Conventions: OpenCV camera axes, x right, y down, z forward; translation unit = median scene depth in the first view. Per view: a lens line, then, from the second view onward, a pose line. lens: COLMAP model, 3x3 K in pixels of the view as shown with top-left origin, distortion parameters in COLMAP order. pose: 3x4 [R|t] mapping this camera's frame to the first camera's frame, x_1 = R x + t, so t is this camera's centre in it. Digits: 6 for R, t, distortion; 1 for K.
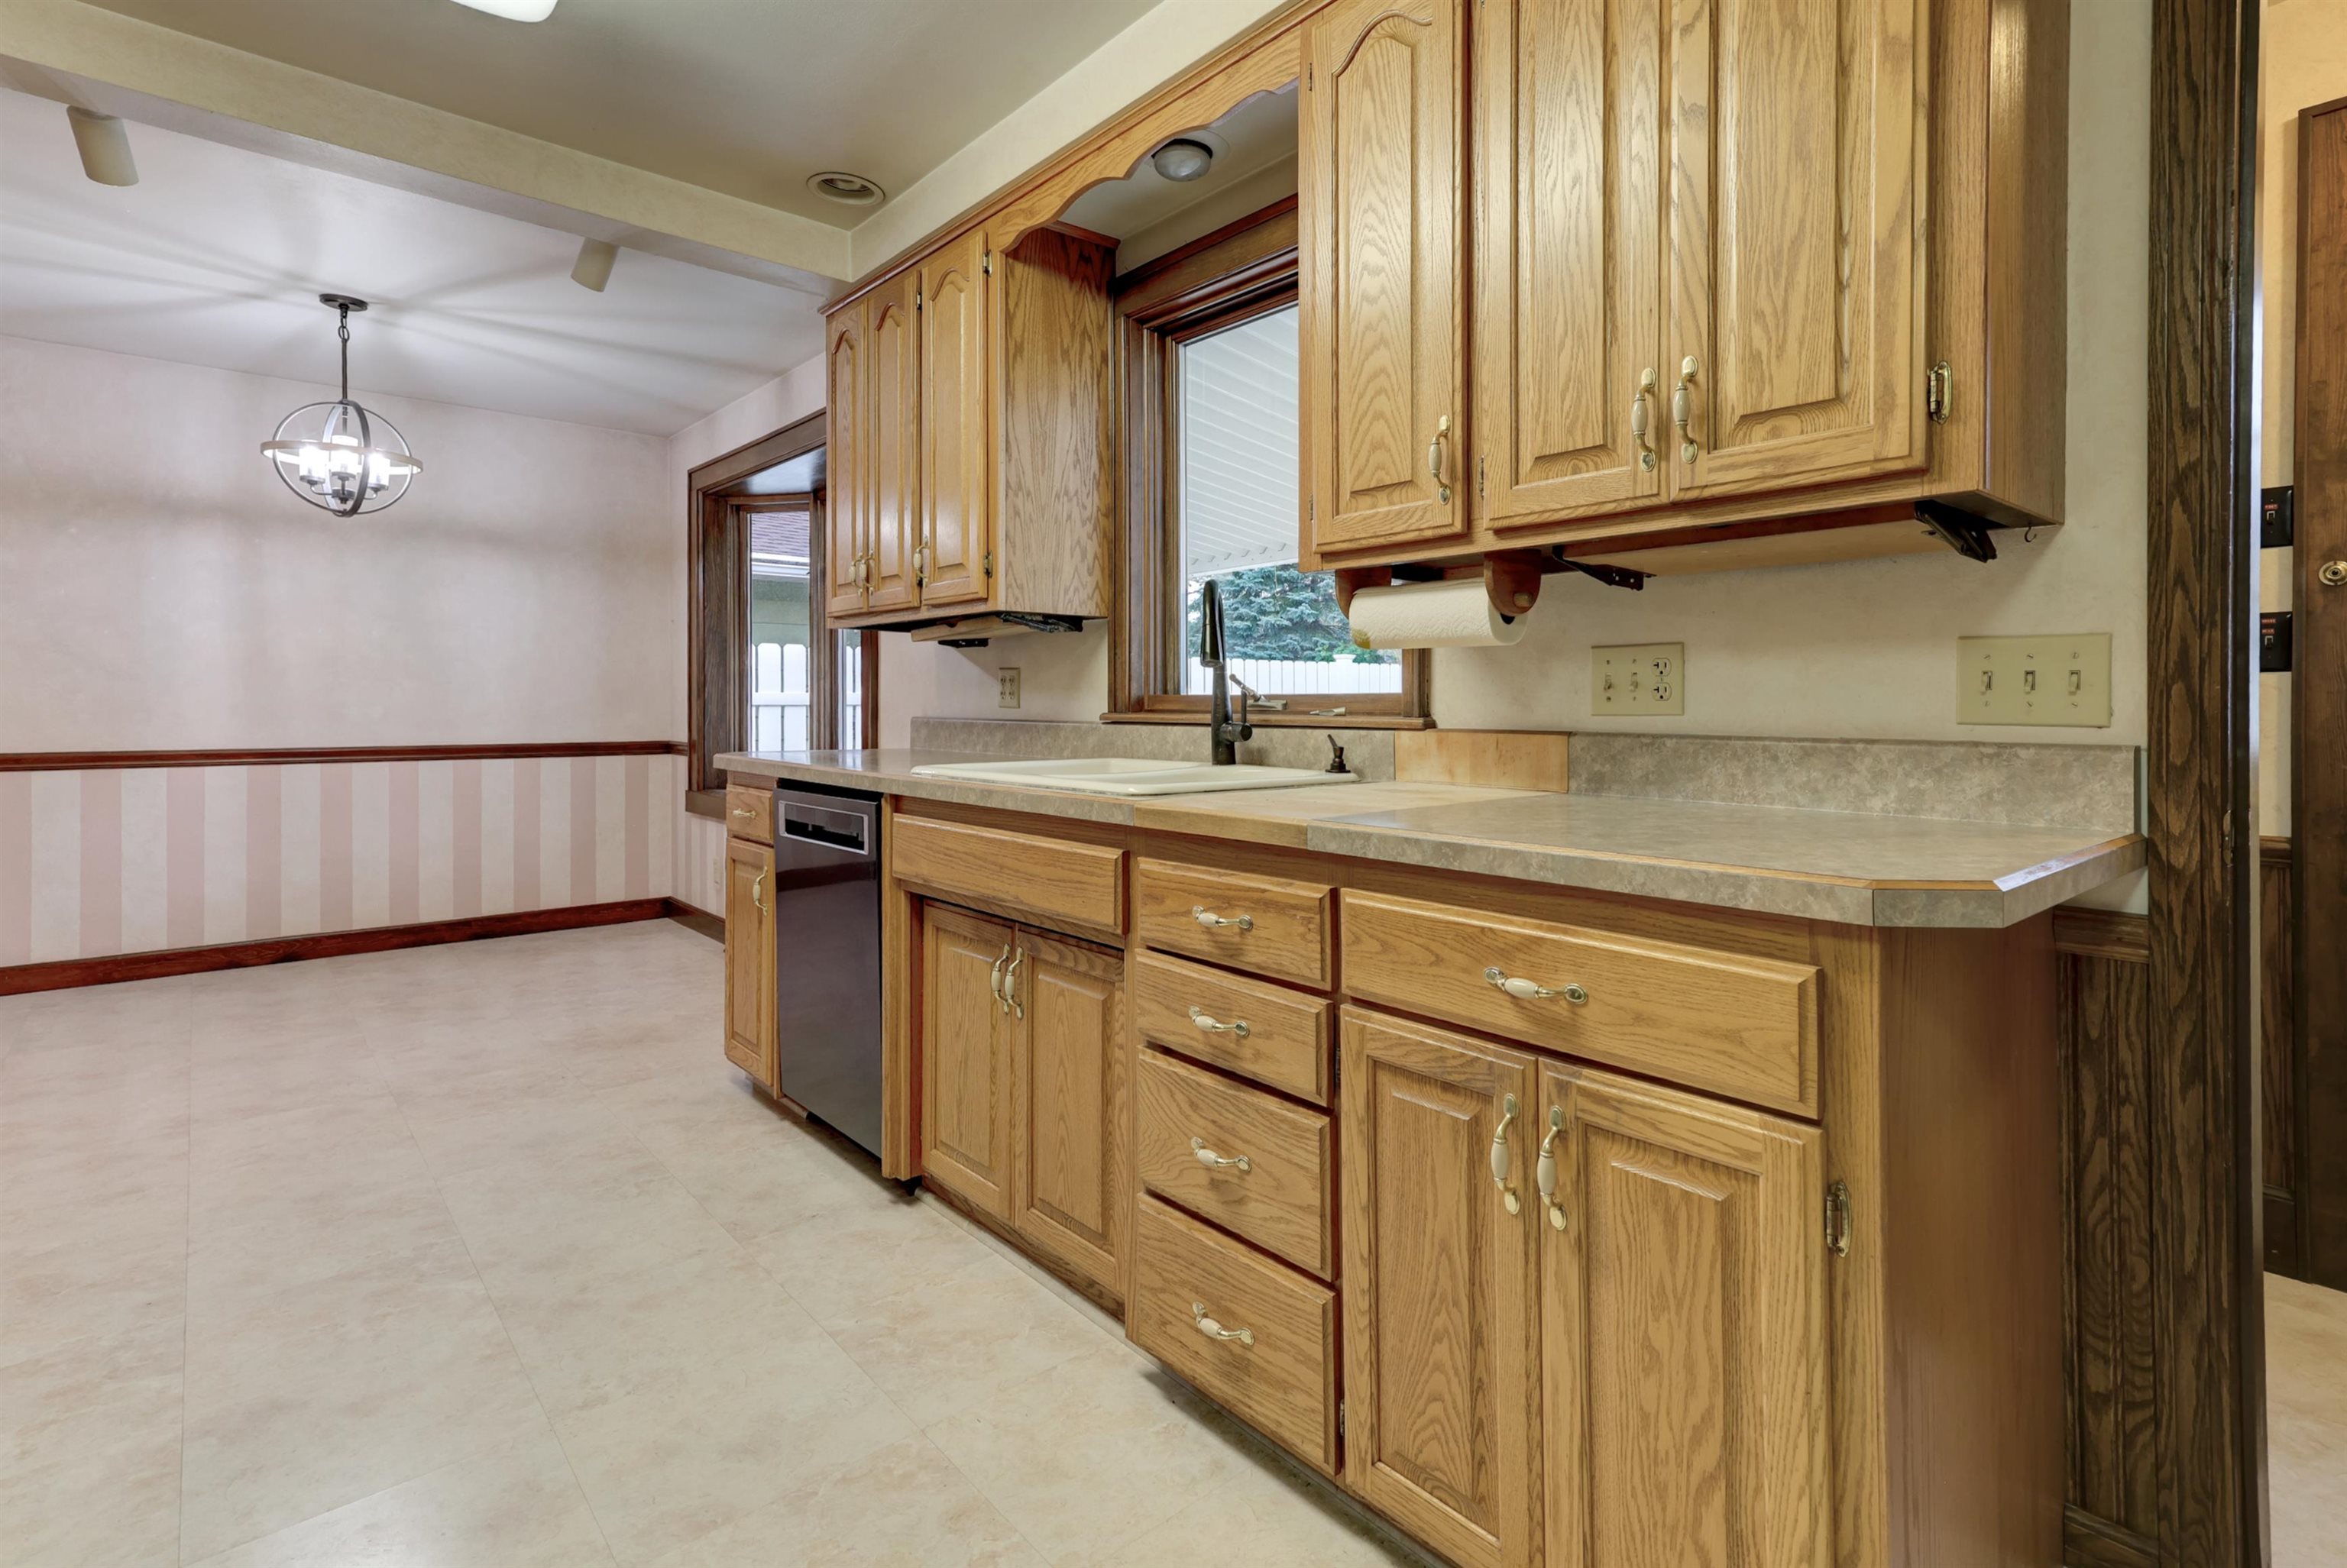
lens RADIAL K [[1141.7, 0, 1187.6], [0, 1141.7, 703.5], [0, 0, 1]] dist [0.001859, 0.010915]
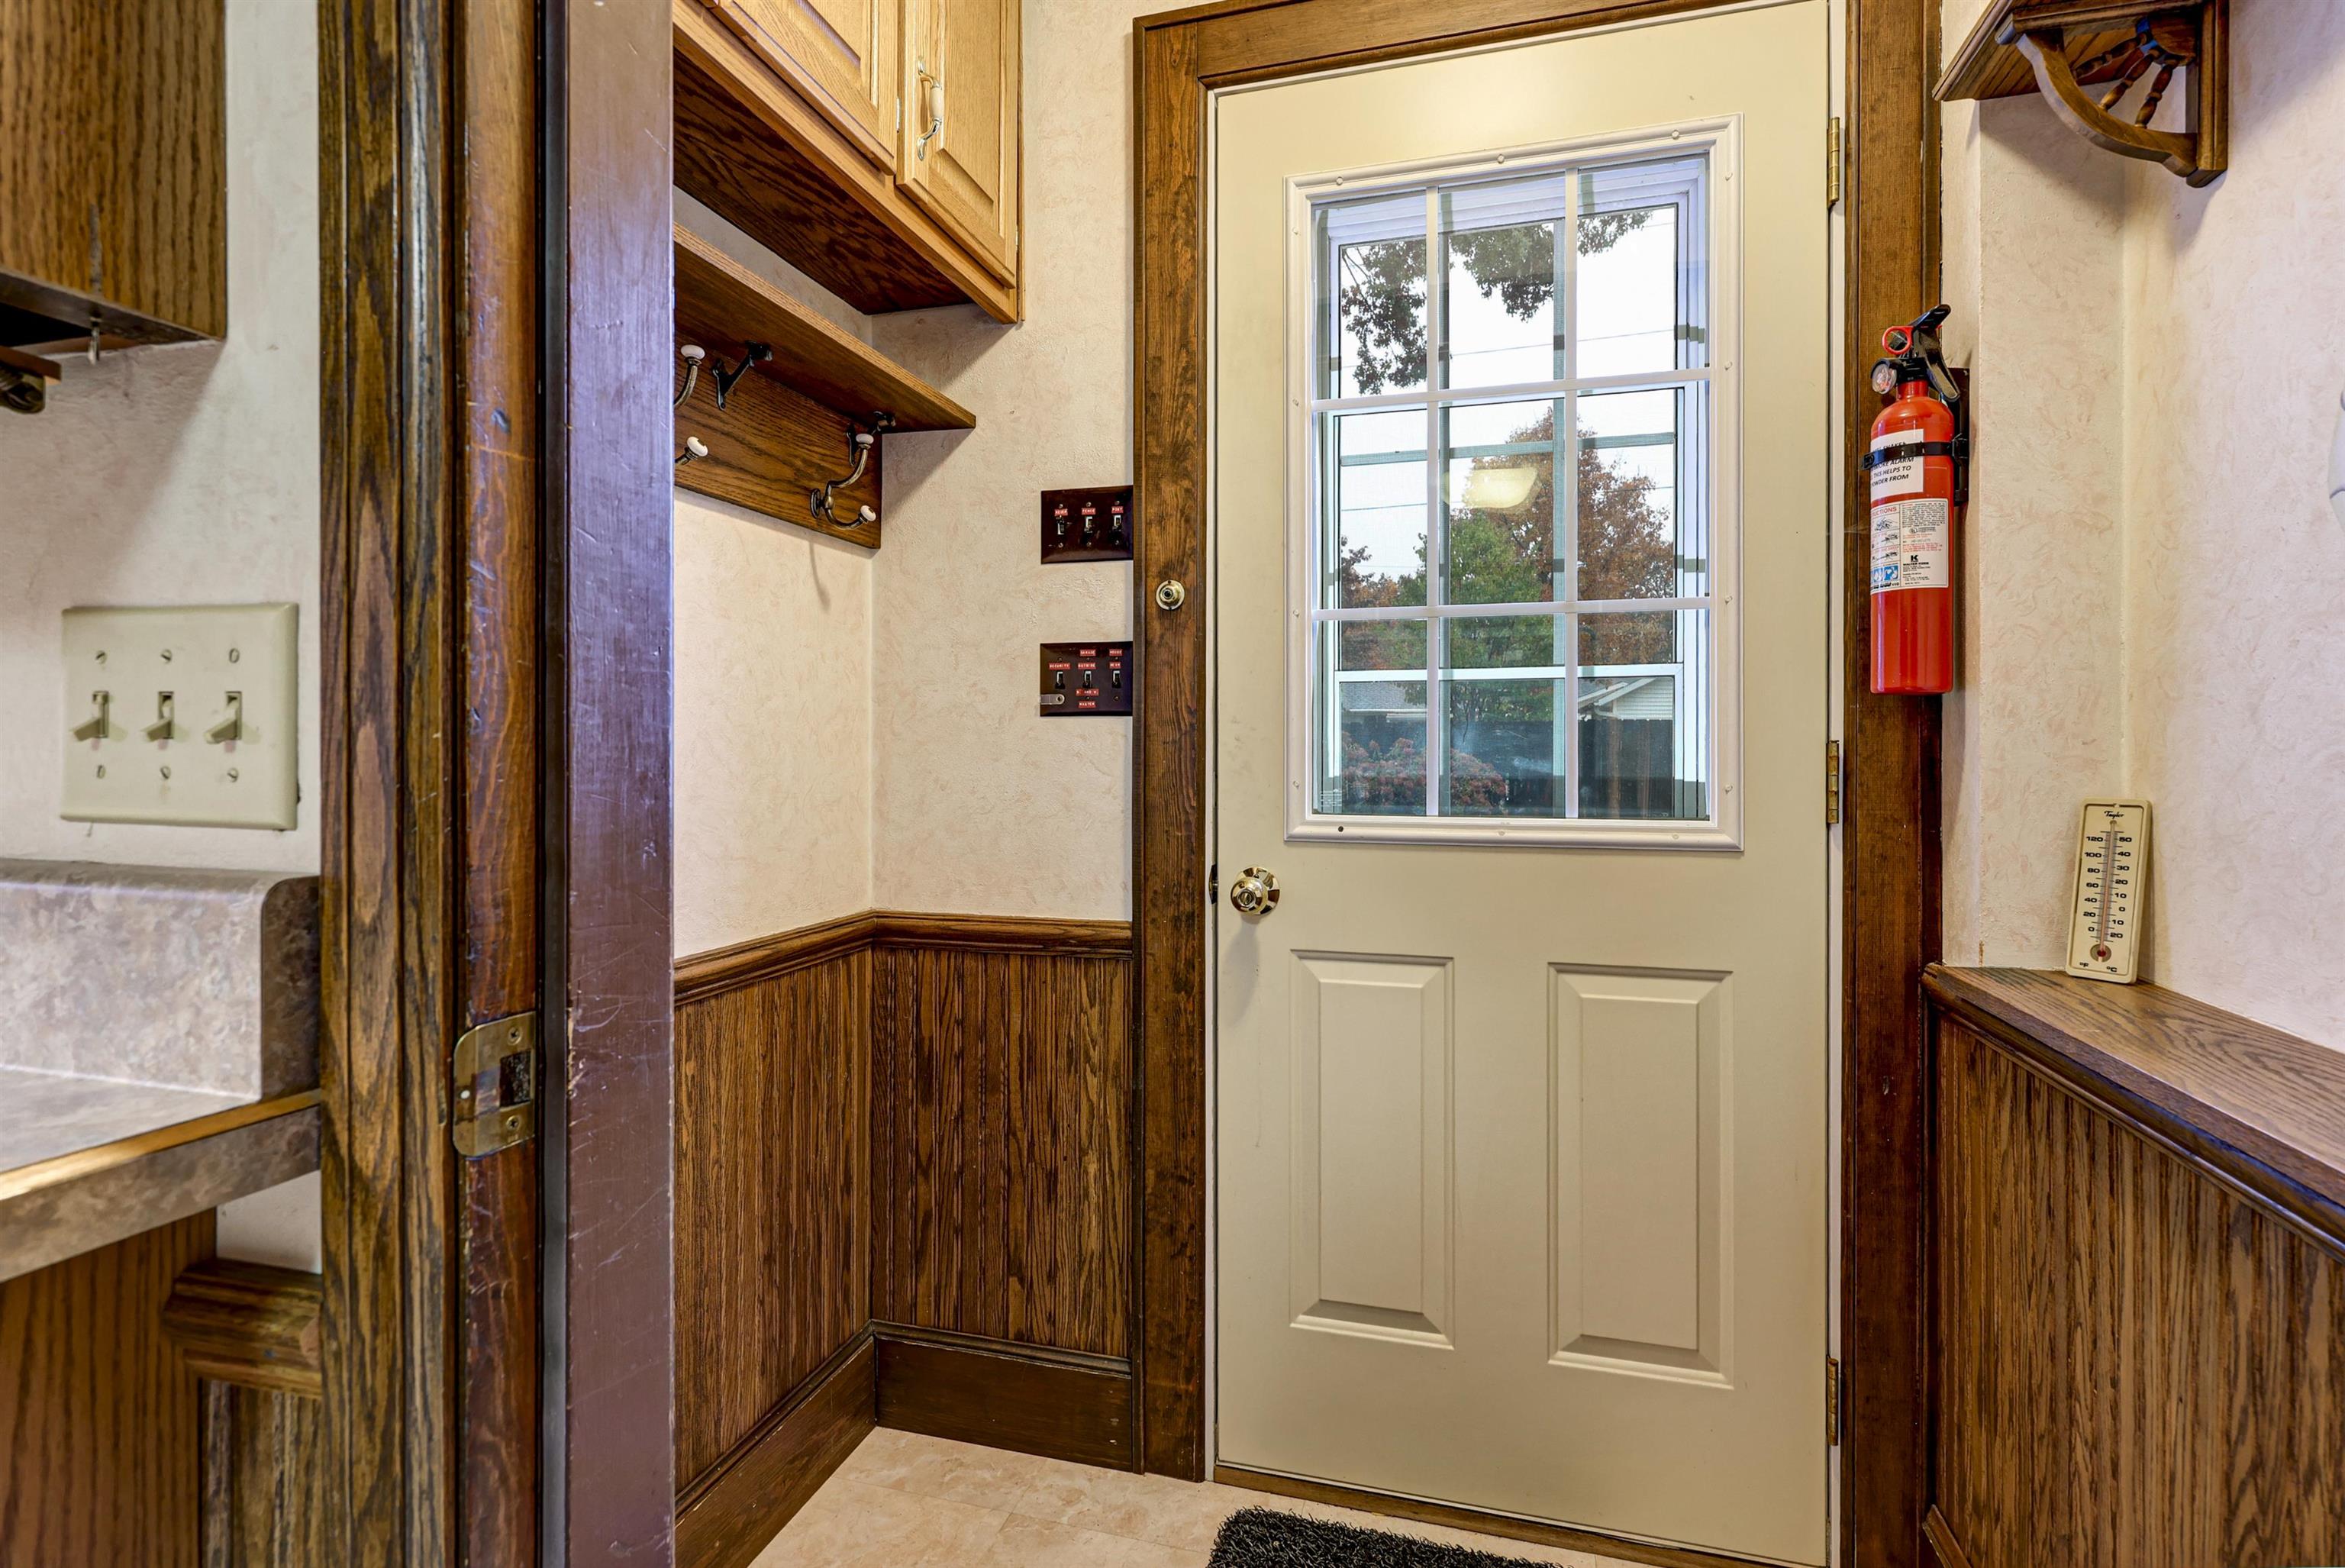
lens RADIAL K [[1264.7, 0, 1102.7], [0, 1264.7, 726.6], [0, 0, 1]] dist [0.008690, 0.000601]
pose [[0.847646, 0.014460, 0.530364, 0.787298], [-0.008136, 0.999865, -0.014258, -0.012033], [-0.530499, 0.007770, 0.847650, 0.444496]]
